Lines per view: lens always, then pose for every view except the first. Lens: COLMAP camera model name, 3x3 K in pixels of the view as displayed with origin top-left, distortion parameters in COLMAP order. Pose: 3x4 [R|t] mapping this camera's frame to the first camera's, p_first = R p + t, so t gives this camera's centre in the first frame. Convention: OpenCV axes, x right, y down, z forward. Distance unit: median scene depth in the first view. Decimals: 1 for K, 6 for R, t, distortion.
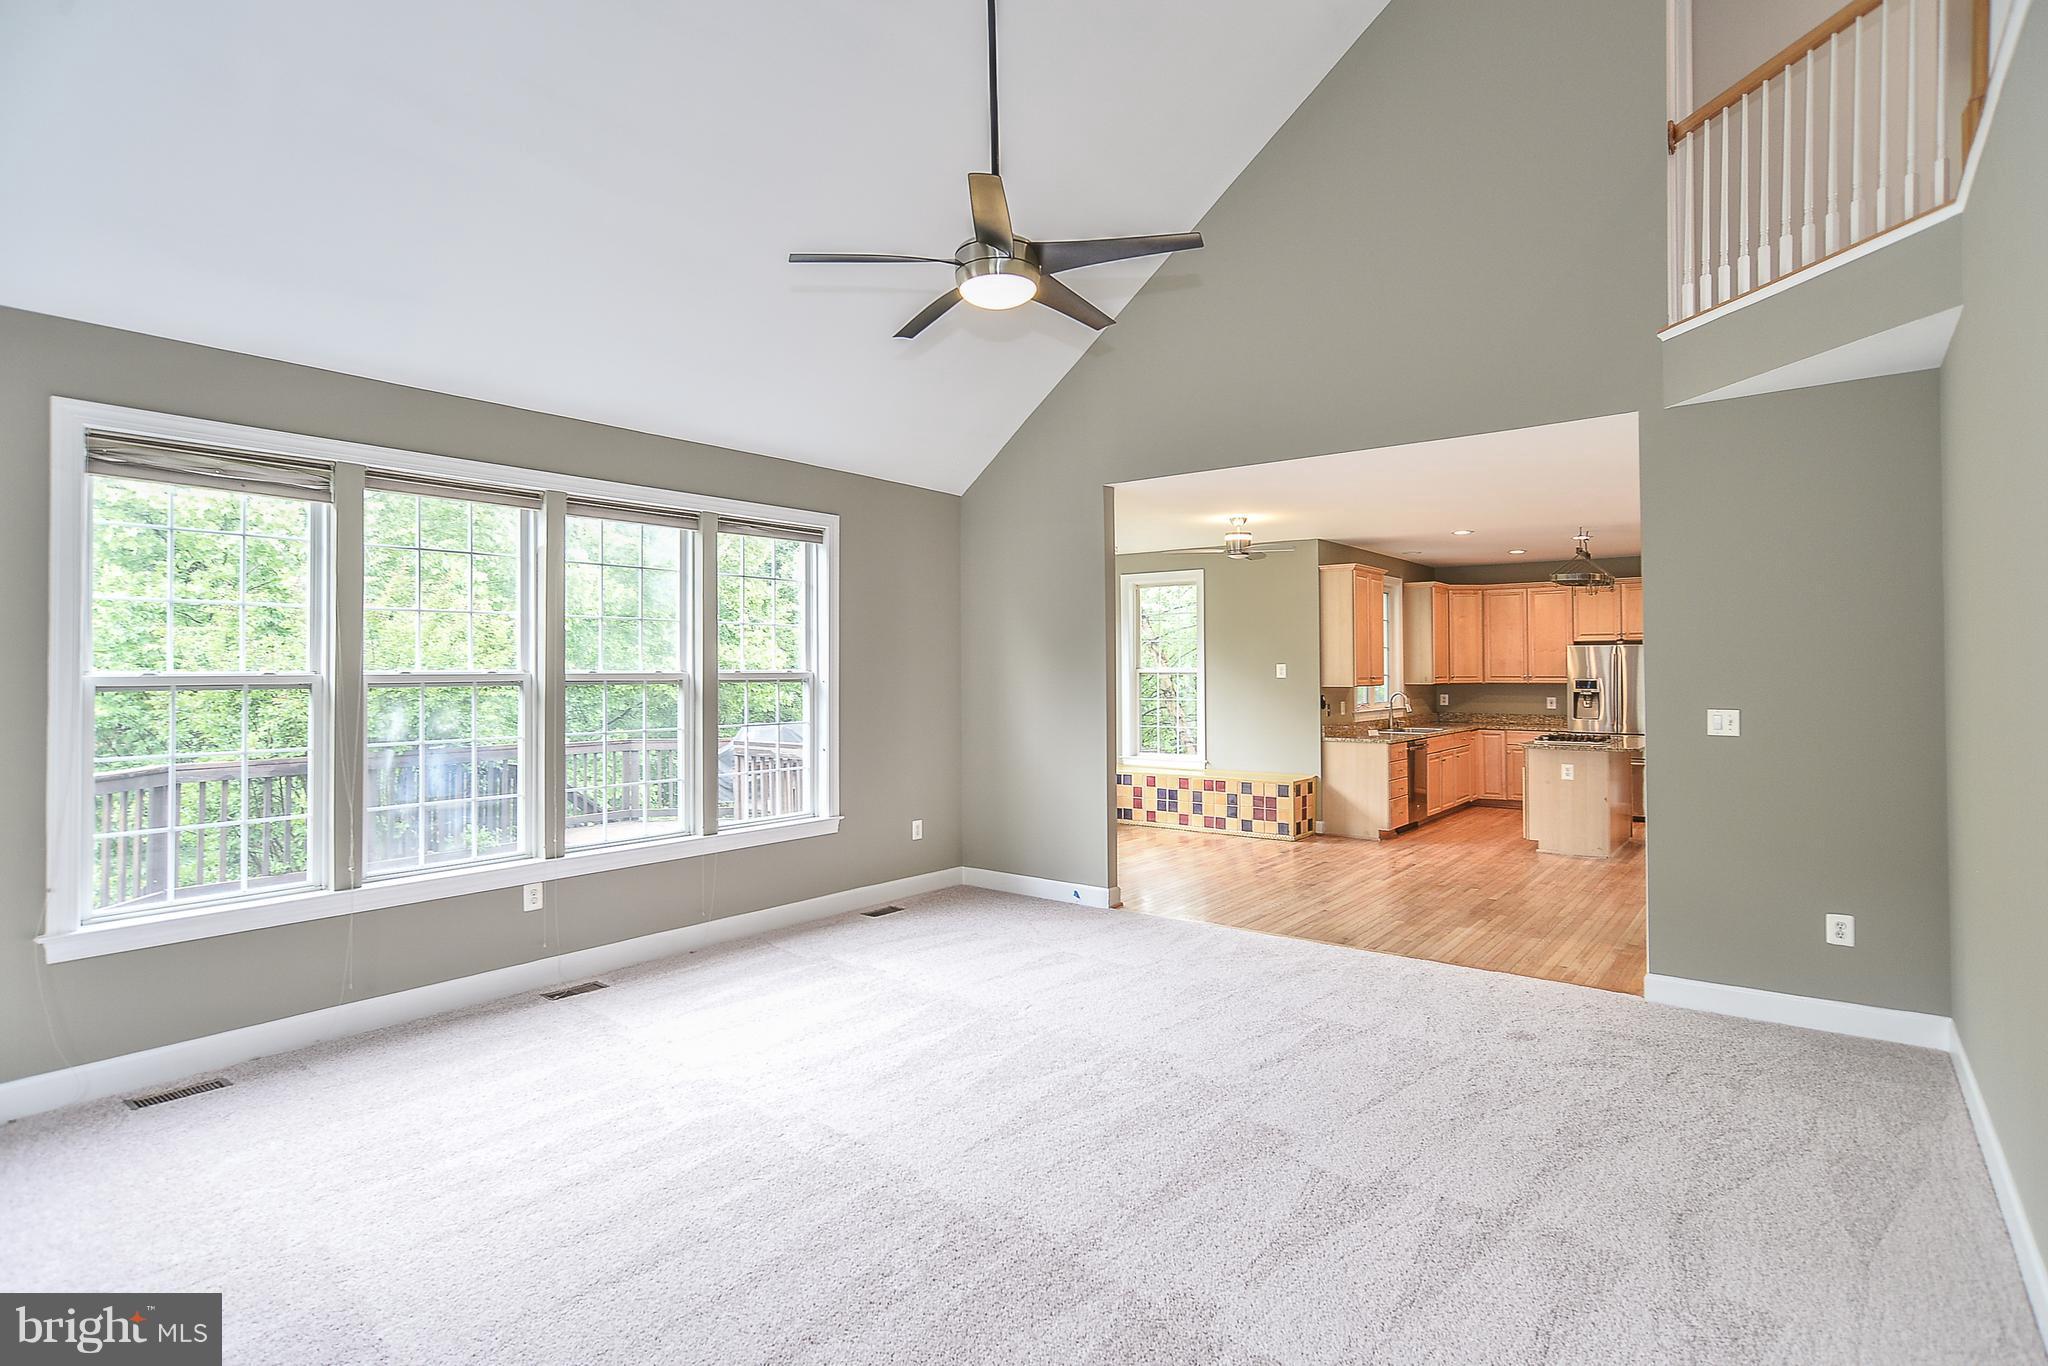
lens RADIAL K [[1008.0, 0, 1051.6], [0, 1008.0, 650.2], [0, 0, 1]] dist [0.000189, 0.000032]
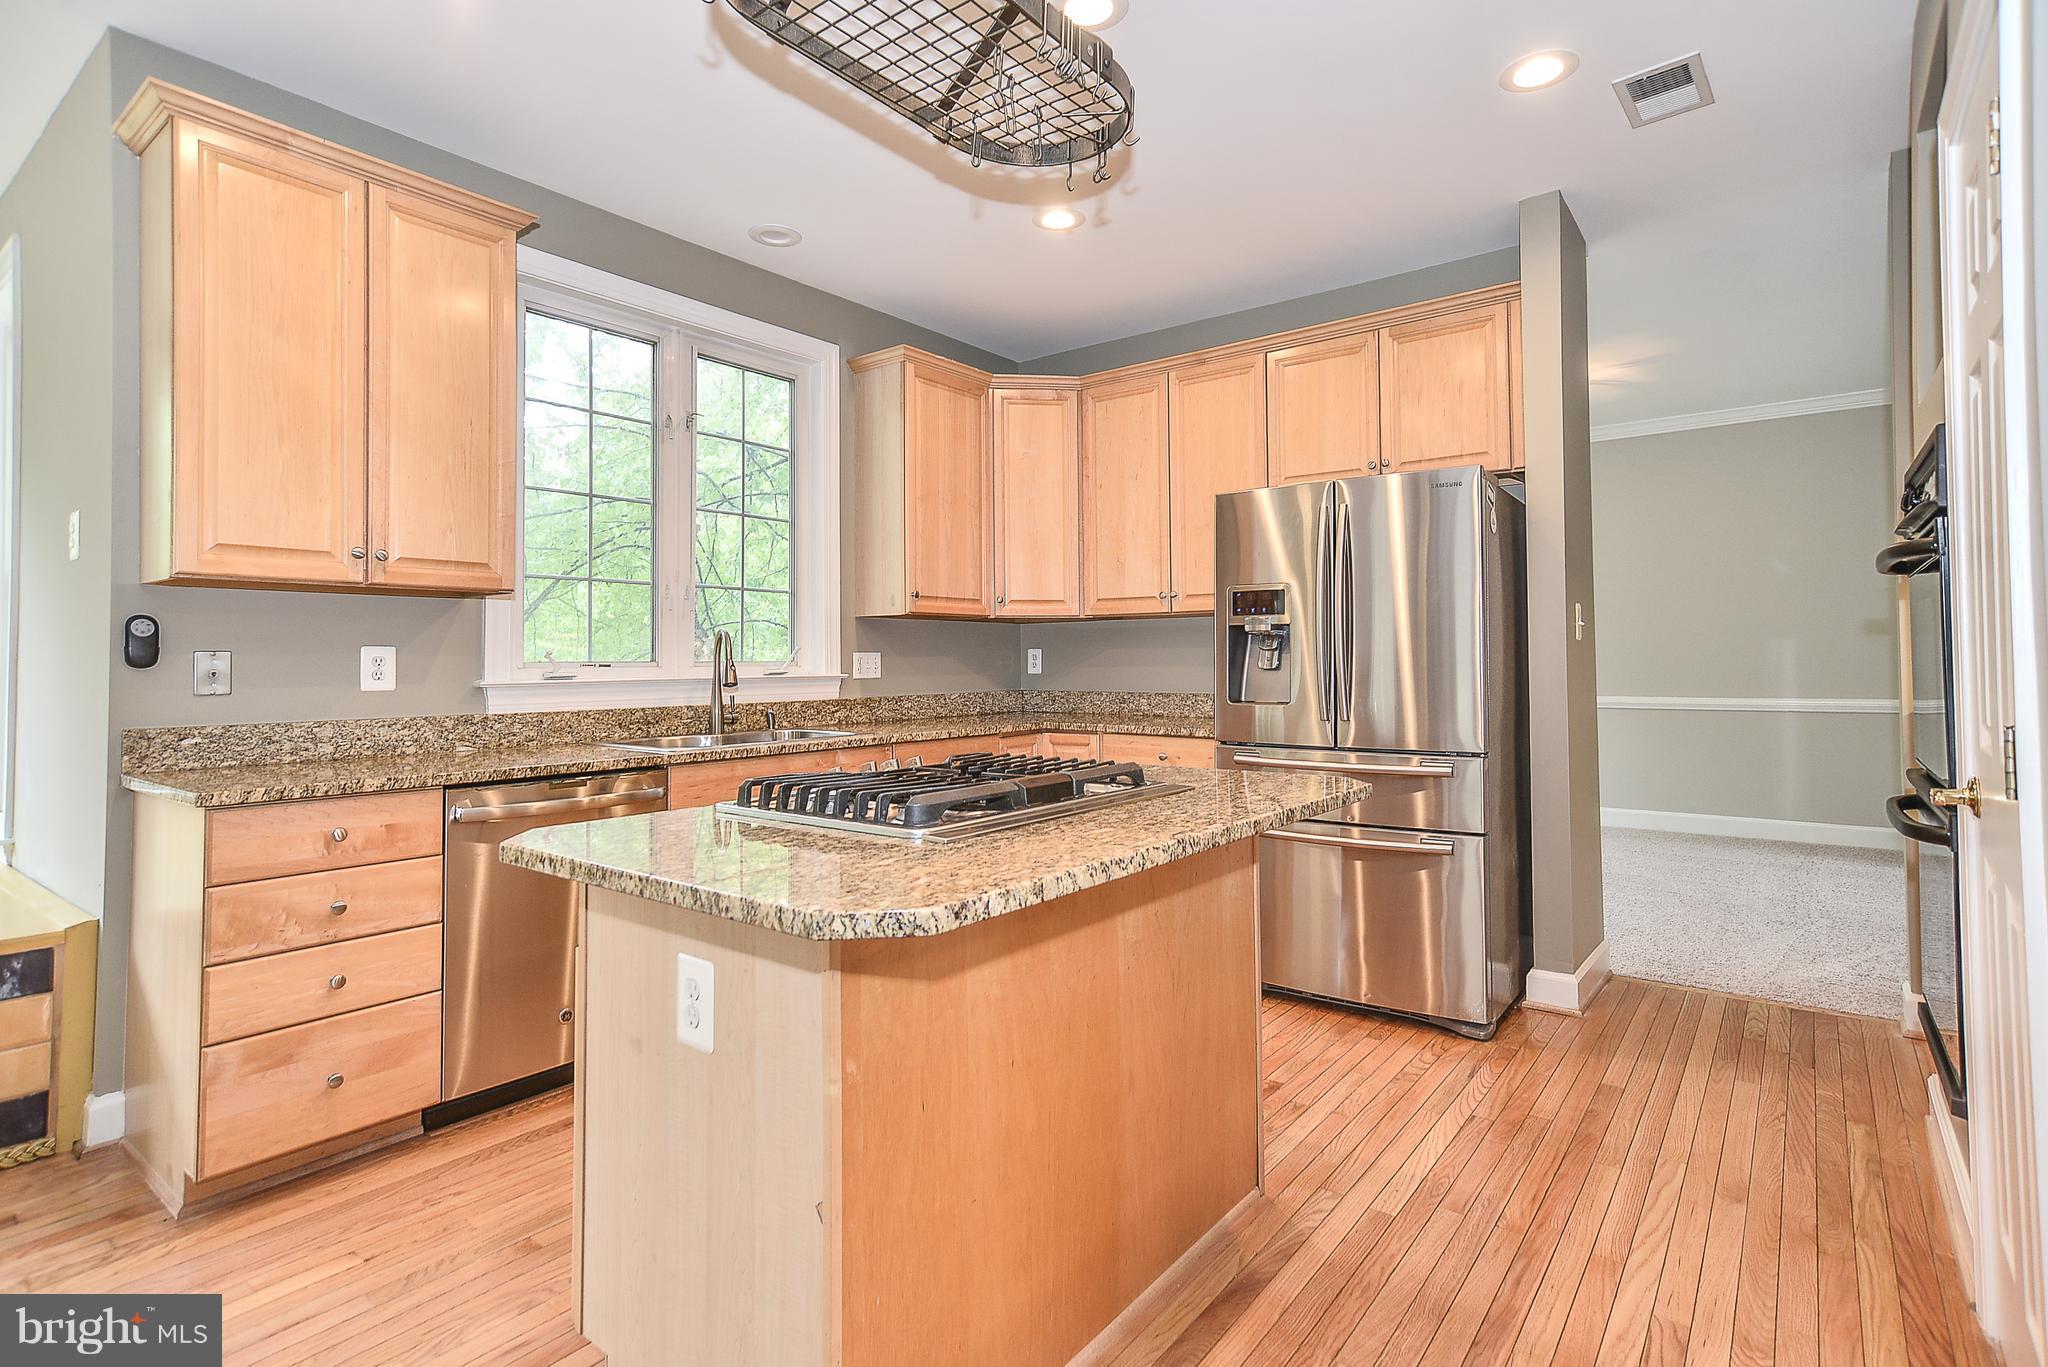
lens RADIAL K [[1015.4, 0, 1018.8], [0, 1015.4, 624.1], [0, 0, 1]] dist [-0.010018, -0.000033]
pose [[0.999914, -0.003123, -0.012706, 0.495521], [0.002937, 0.999888, -0.014667, 0.050421], [0.012751, 0.014628, 0.999812, 0.716129]]
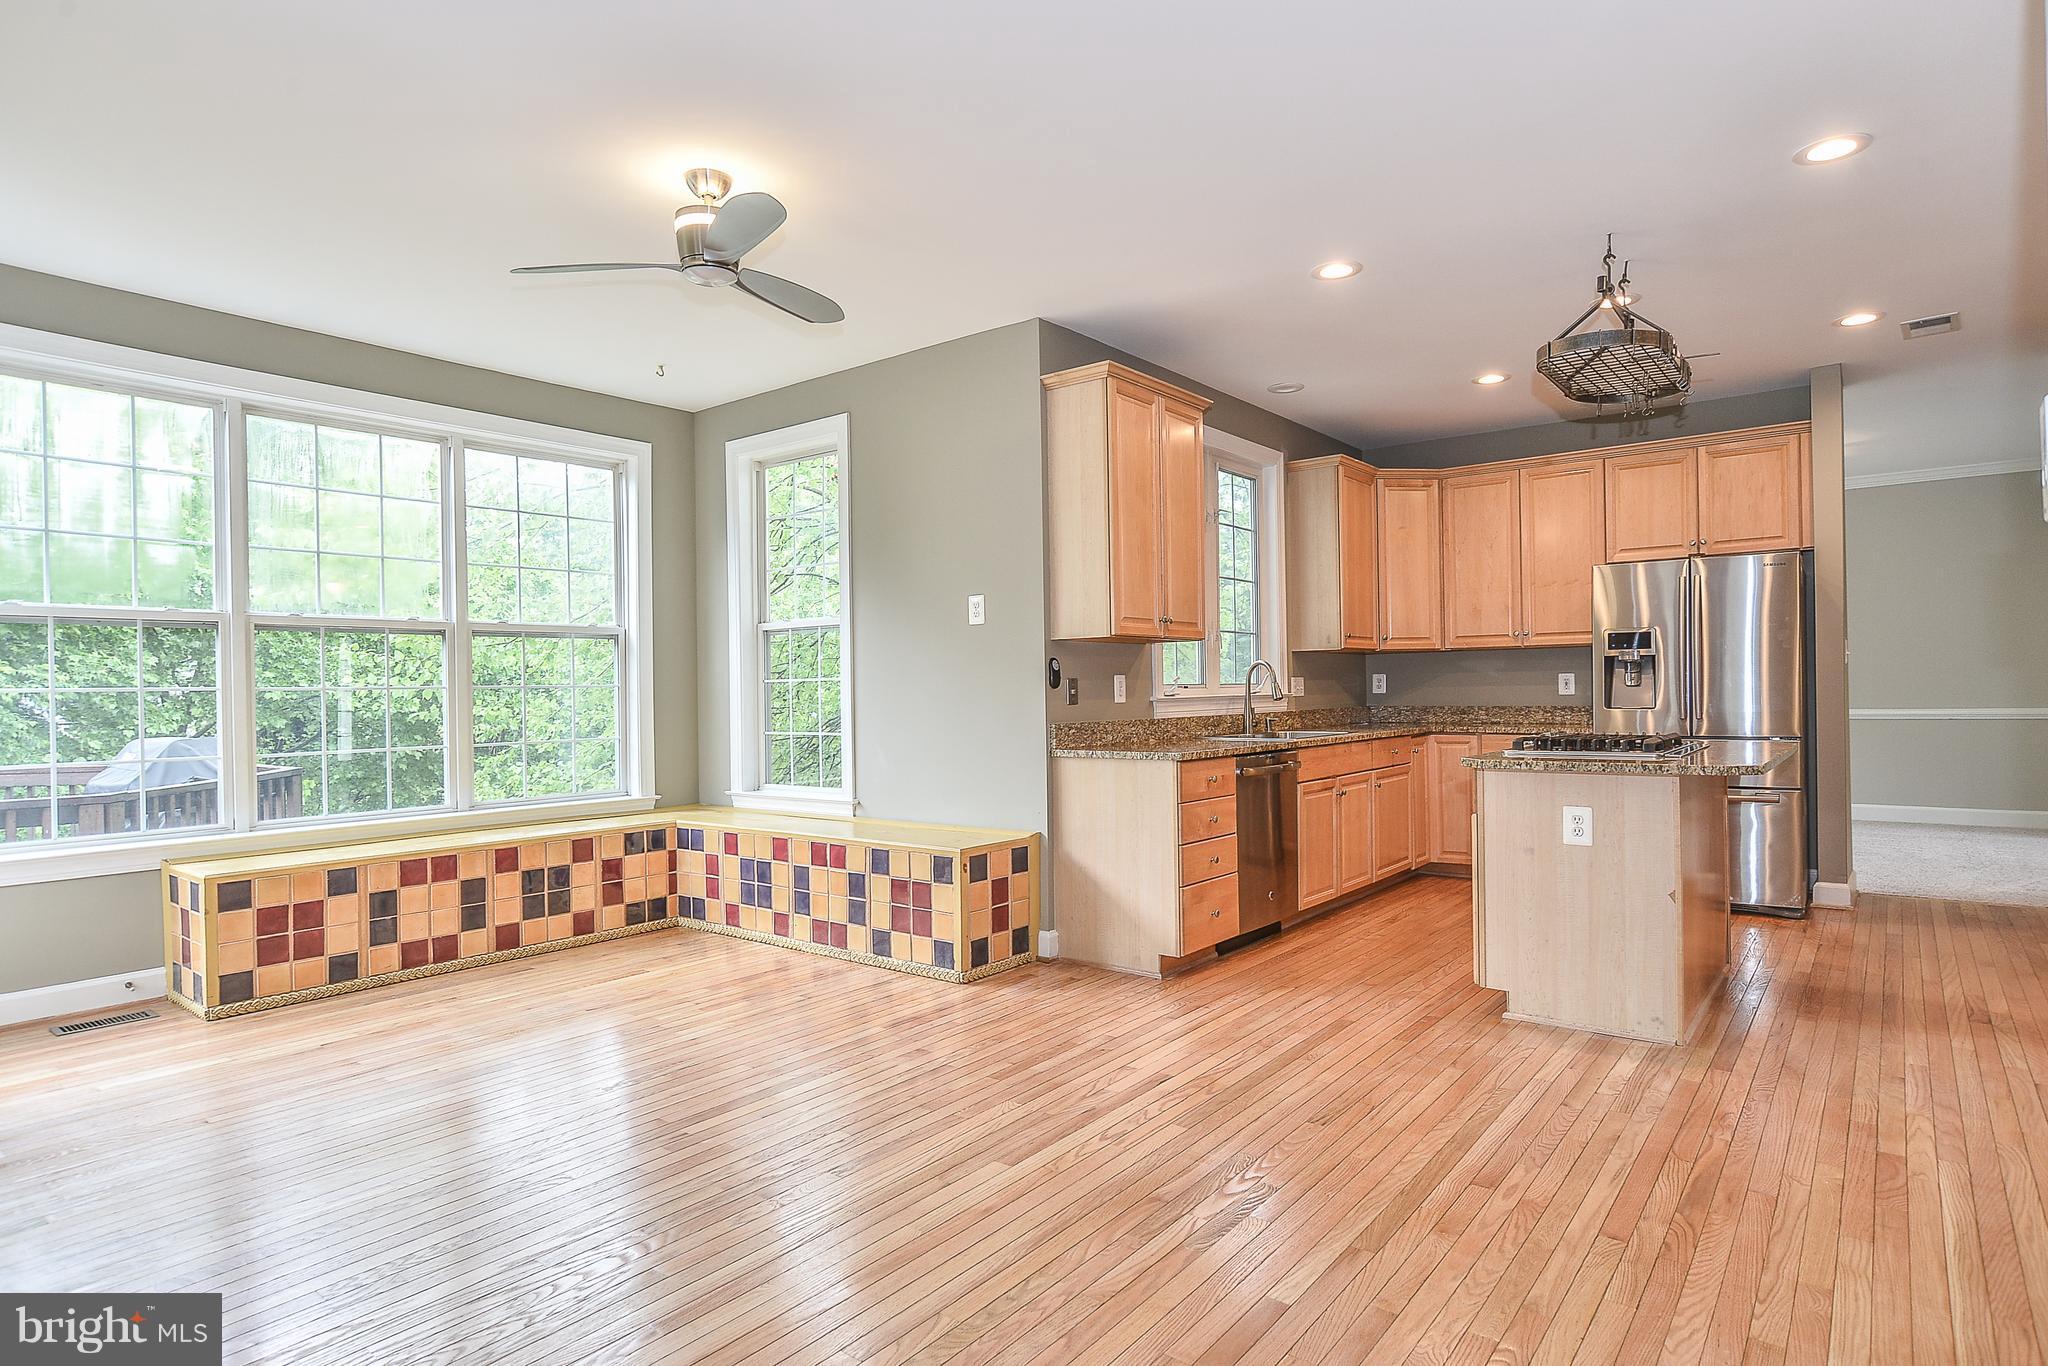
lens RADIAL K [[1117.6, 0, 1024.0], [0, 1117.6, 683.0], [0, 0, 1]] dist [-0.017693, 0.000703]
pose [[0.999753, -0.011361, -0.019090, 0.260121], [0.011661, 0.999809, 0.015689, 0.047021], [0.018908, -0.015908, 0.999695, 0.478989]]
